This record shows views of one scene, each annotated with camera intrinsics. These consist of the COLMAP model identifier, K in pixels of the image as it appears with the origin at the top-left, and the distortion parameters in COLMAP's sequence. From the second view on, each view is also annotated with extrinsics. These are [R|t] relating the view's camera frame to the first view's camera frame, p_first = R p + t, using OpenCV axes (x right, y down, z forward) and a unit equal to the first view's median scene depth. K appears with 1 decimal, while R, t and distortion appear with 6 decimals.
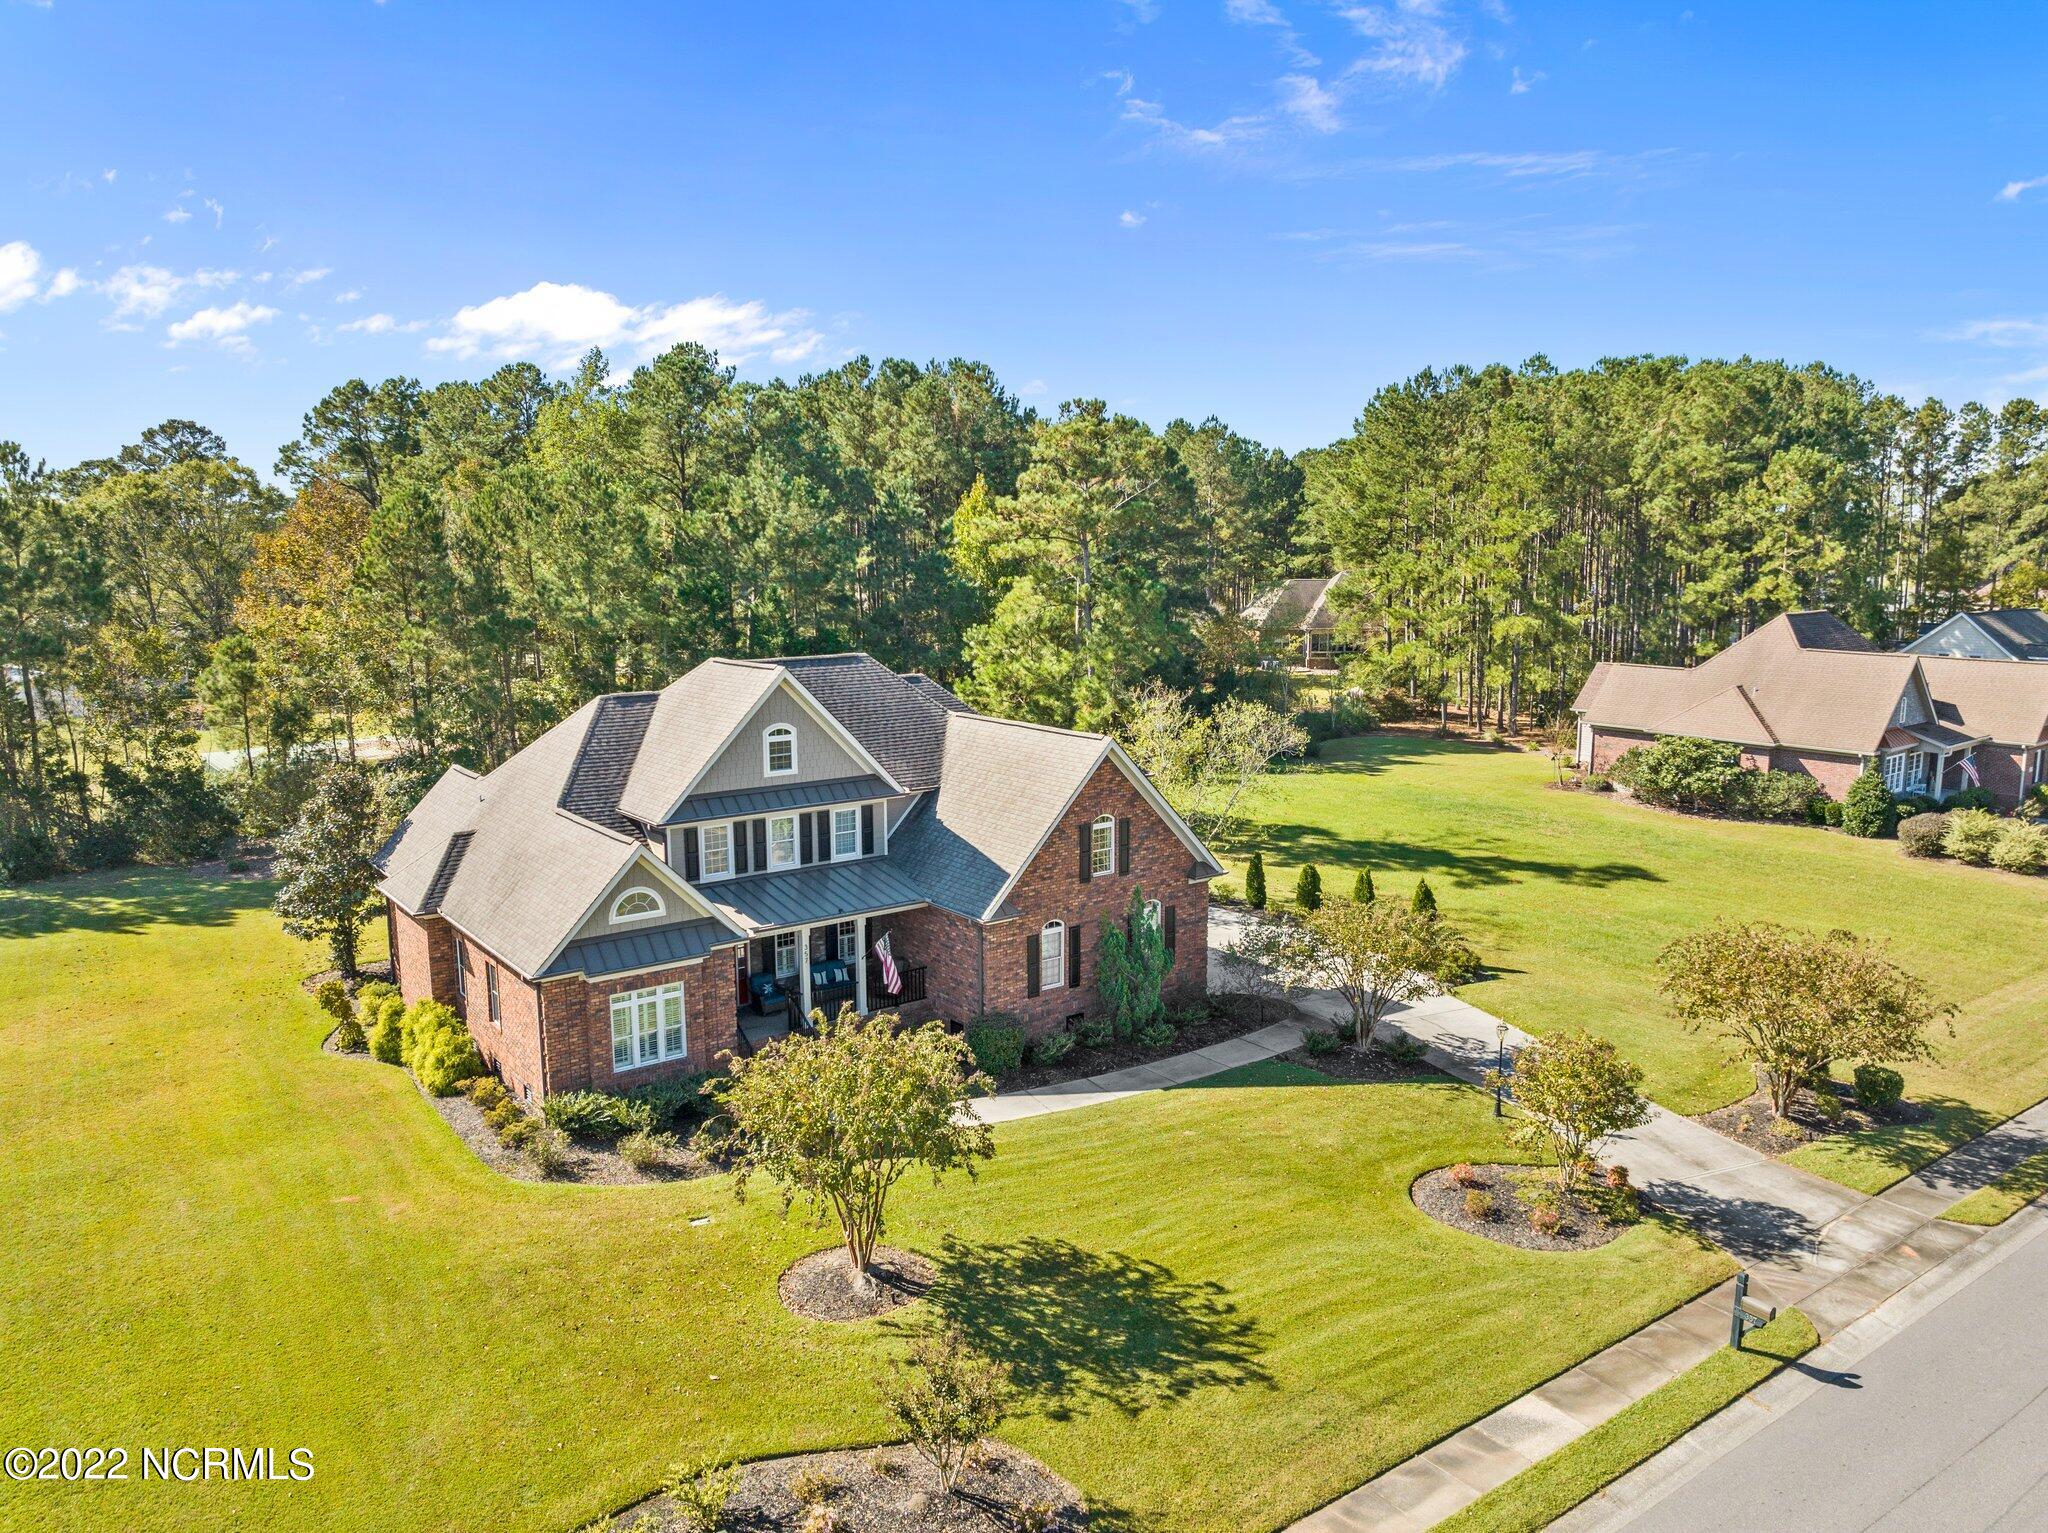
lens RADIAL K [[1450.3, 0, 1037.7], [0, 1450.3, 766.5], [0, 0, 1]] dist [-0.030059, -0.002412]
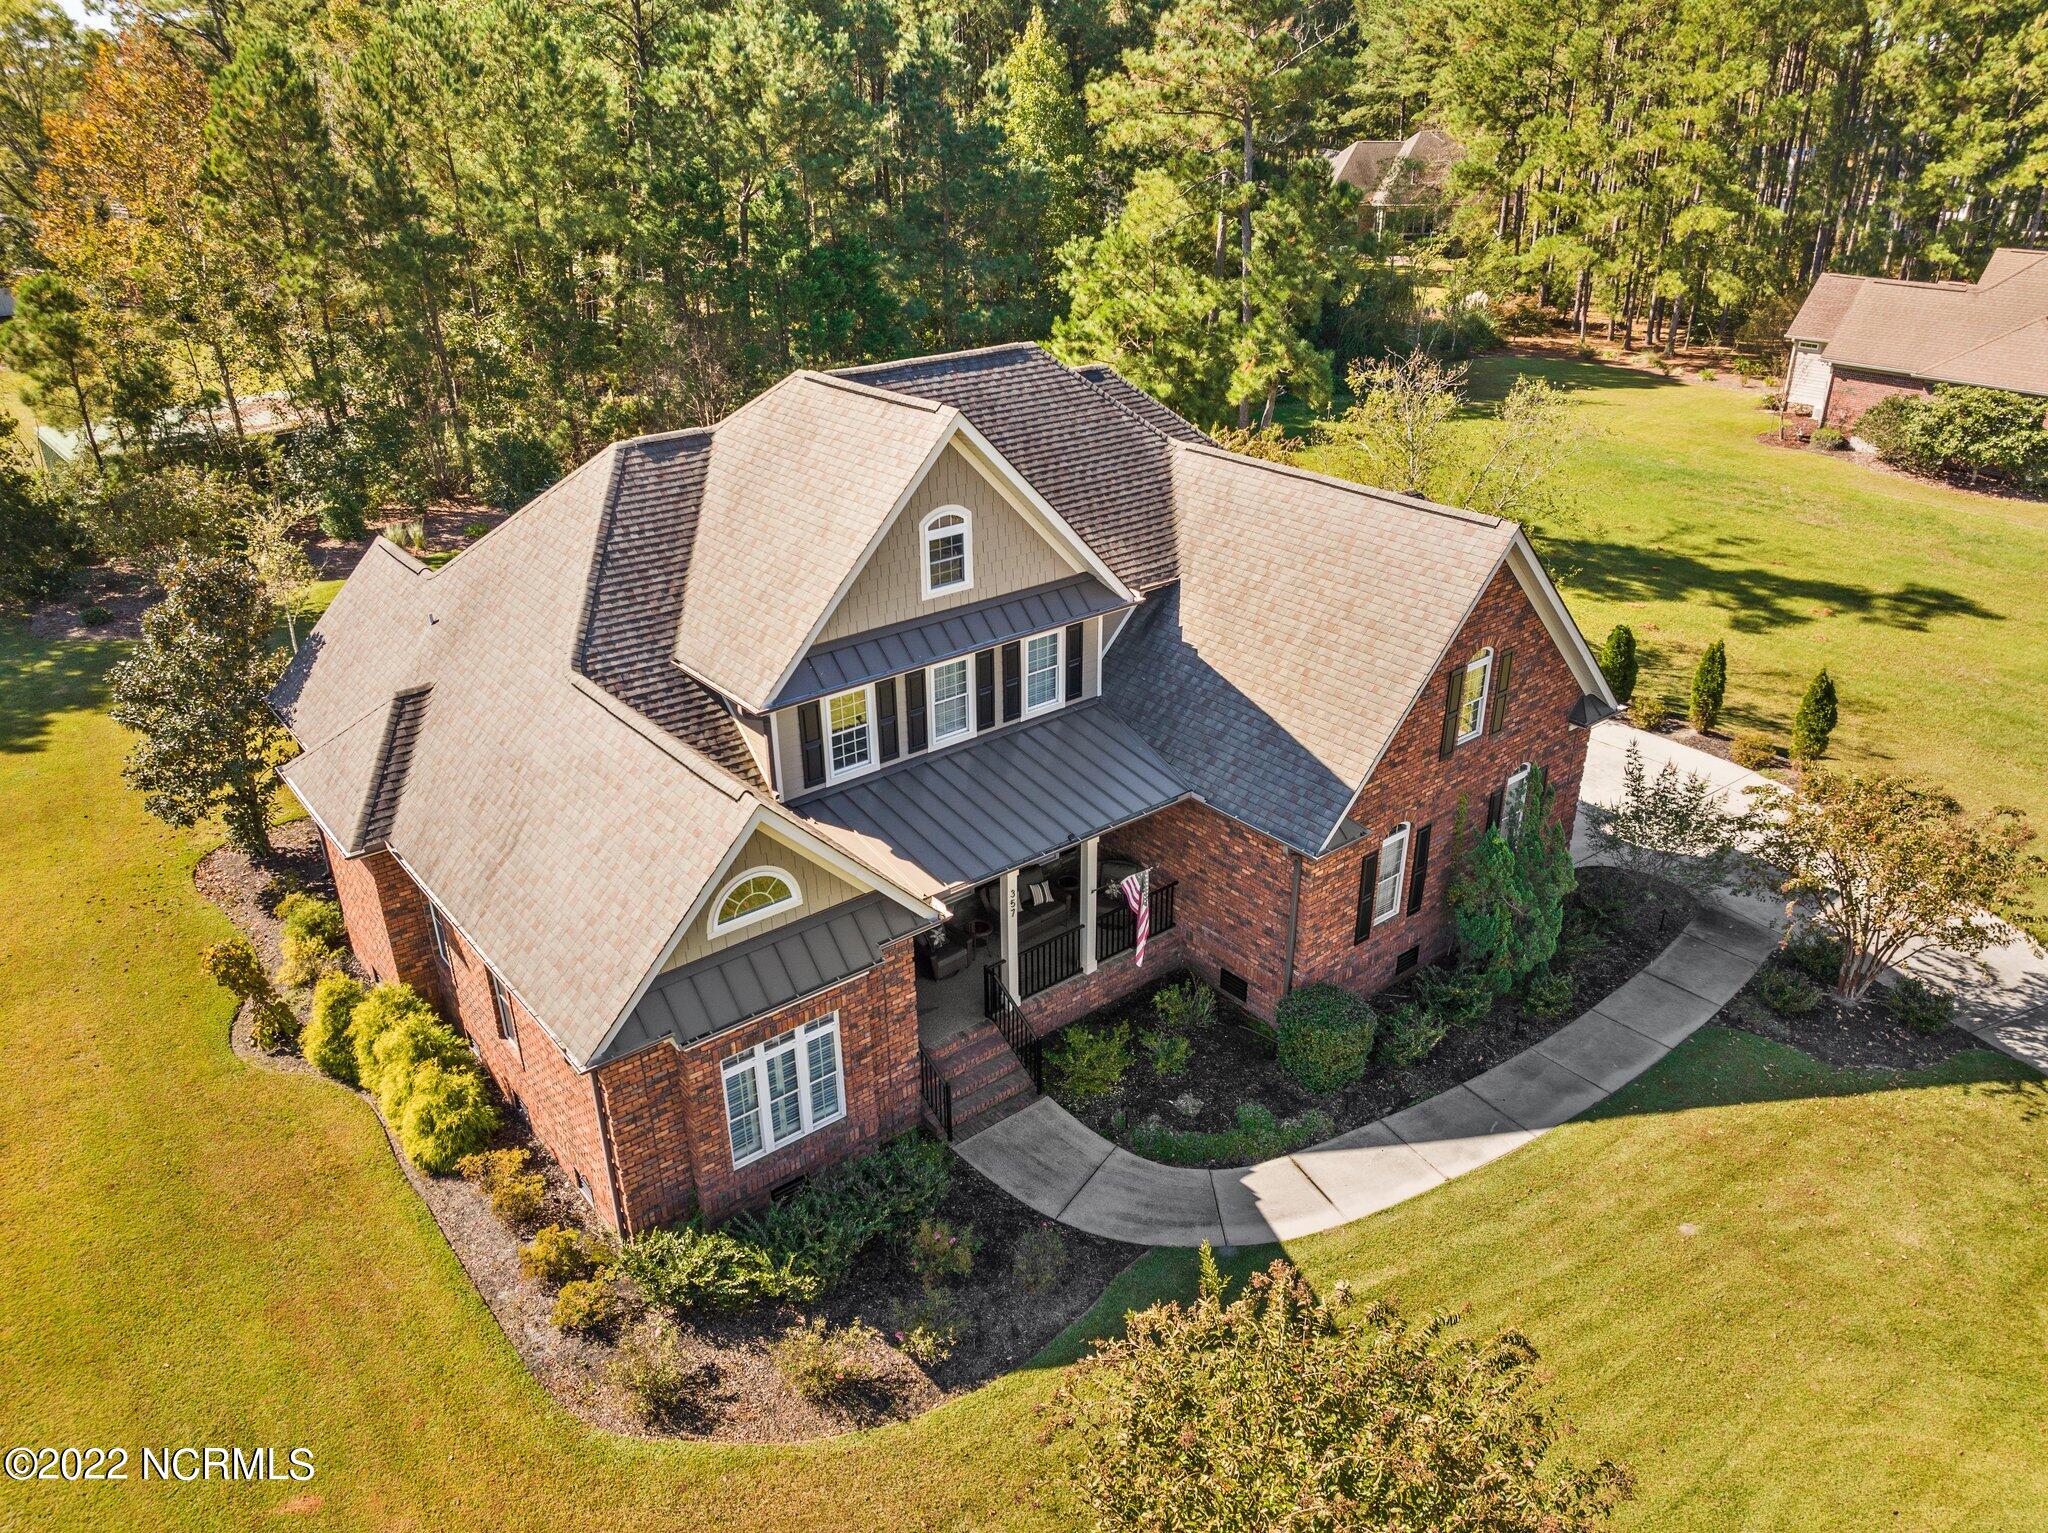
lens RADIAL K [[1443.2, 0, 1031.9], [0, 1443.2, 766.8], [0, 0, 1]] dist [-0.048180, 0.027822]
pose [[0.999495, -0.016442, 0.027197, -0.160179], [0.007844, 0.956926, 0.290227, -0.095713], [-0.030798, -0.289867, 0.956571, 0.421732]]
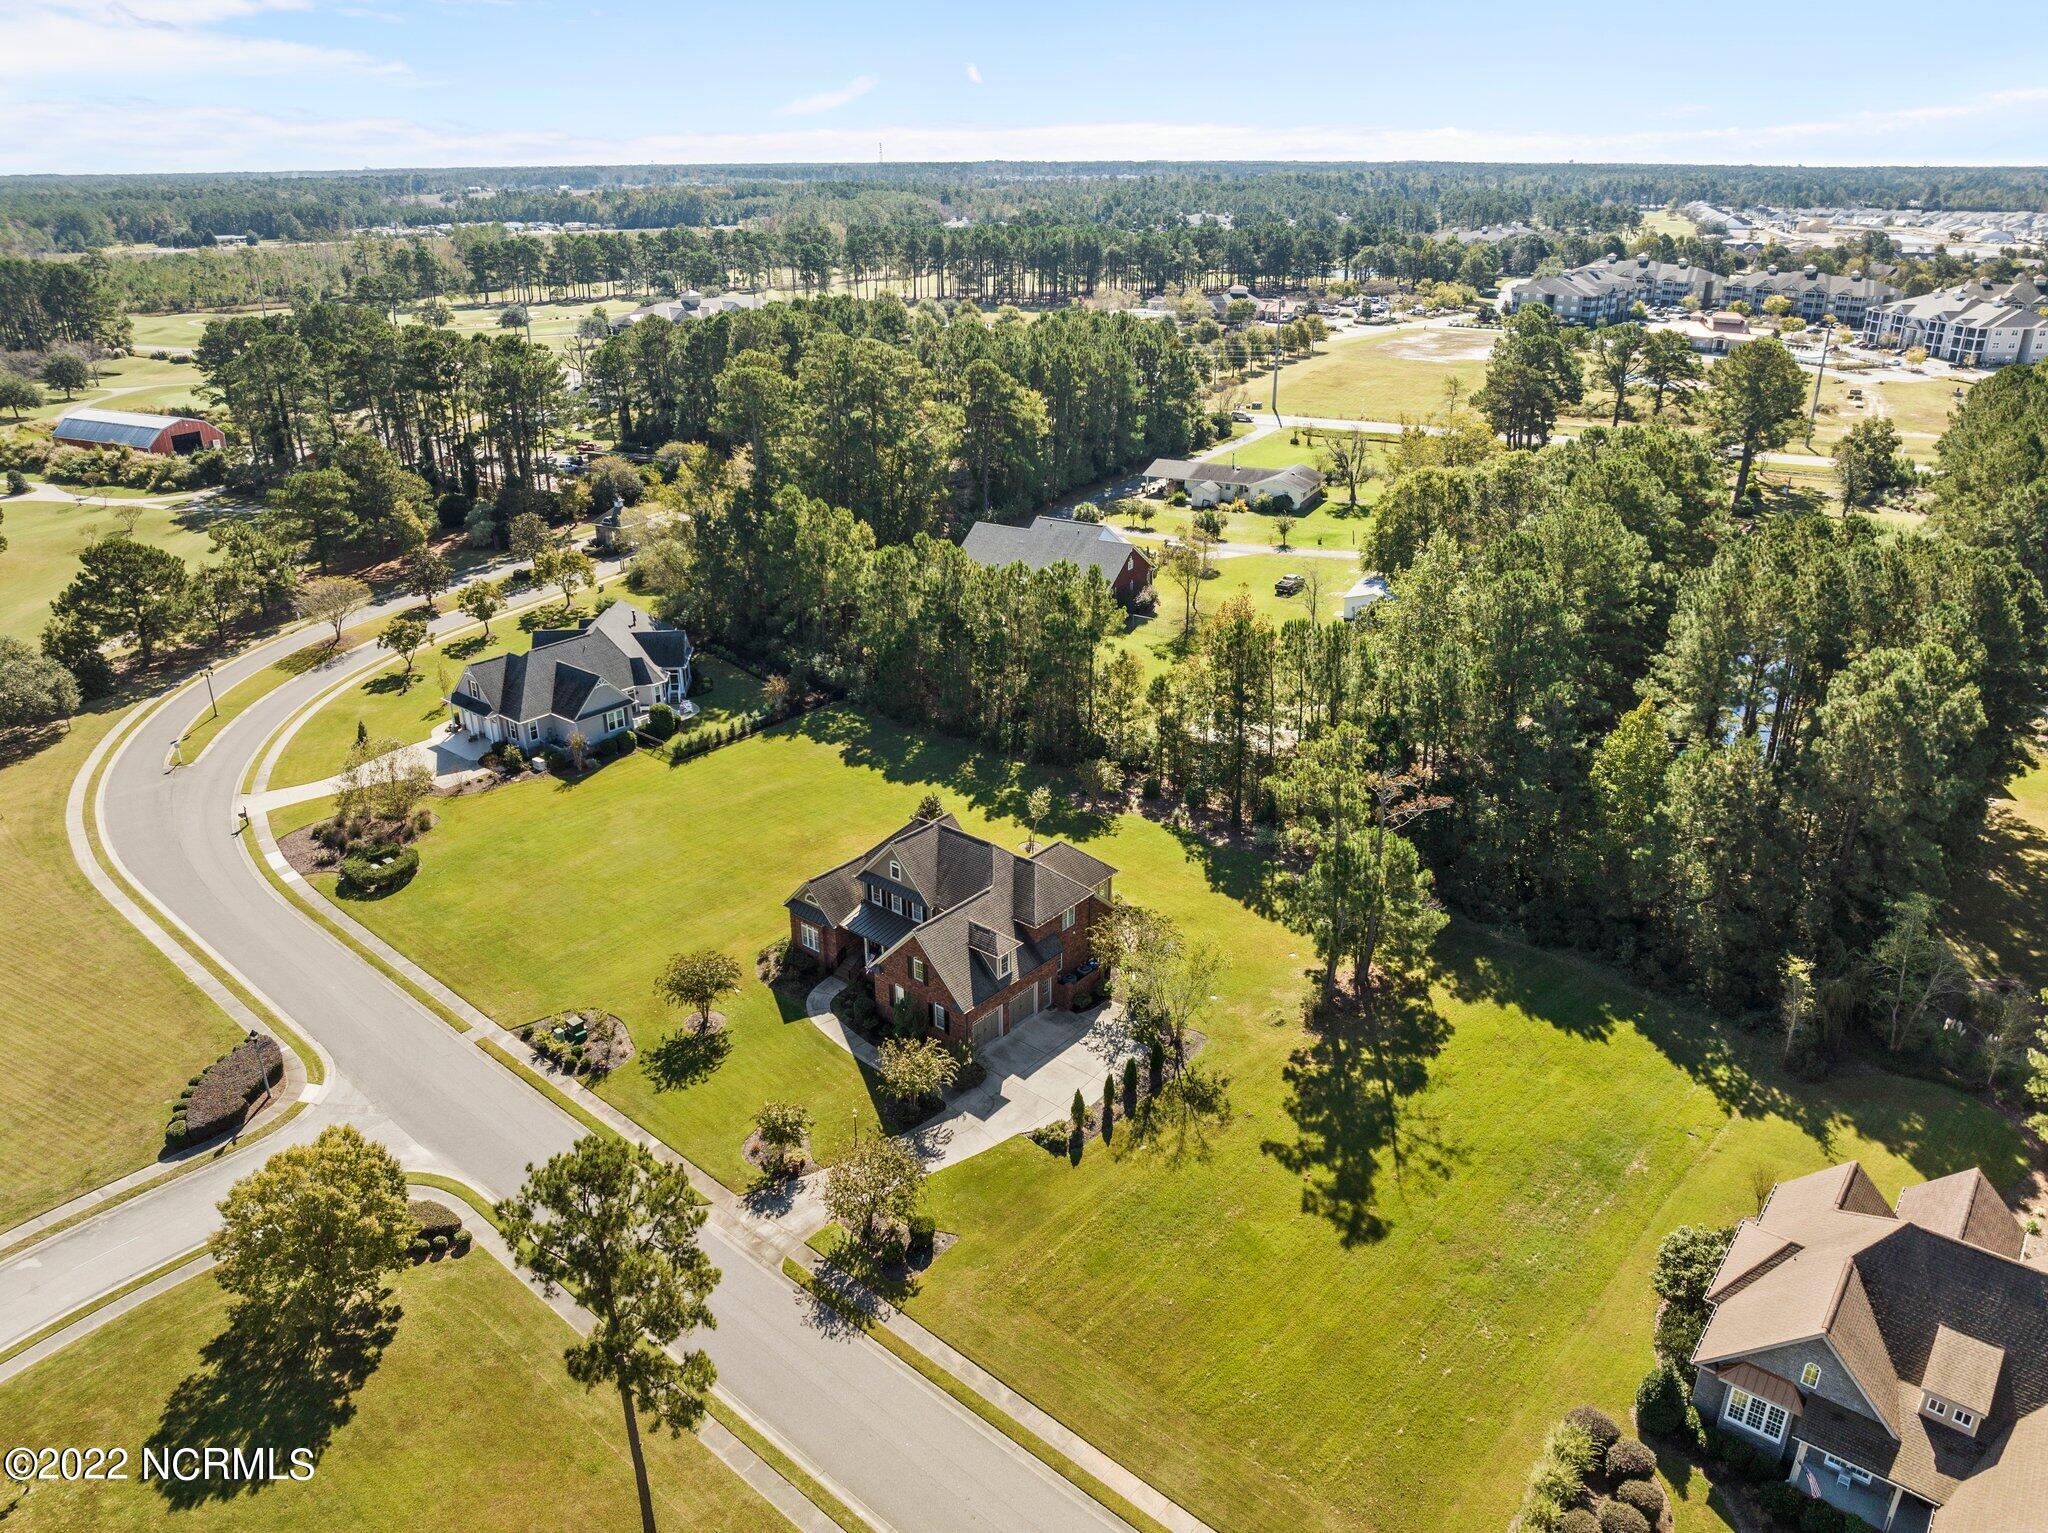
lens RADIAL K [[1486.0, 0, 1012.5], [0, 1486.0, 721.7], [0, 0, 1]] dist [-0.028332, -0.009866]
pose [[0.204468, 0.357376, -0.911304, 2.145220], [-0.143560, 0.931854, 0.333224, -1.151134], [0.968289, 0.062693, 0.241839, 0.552344]]
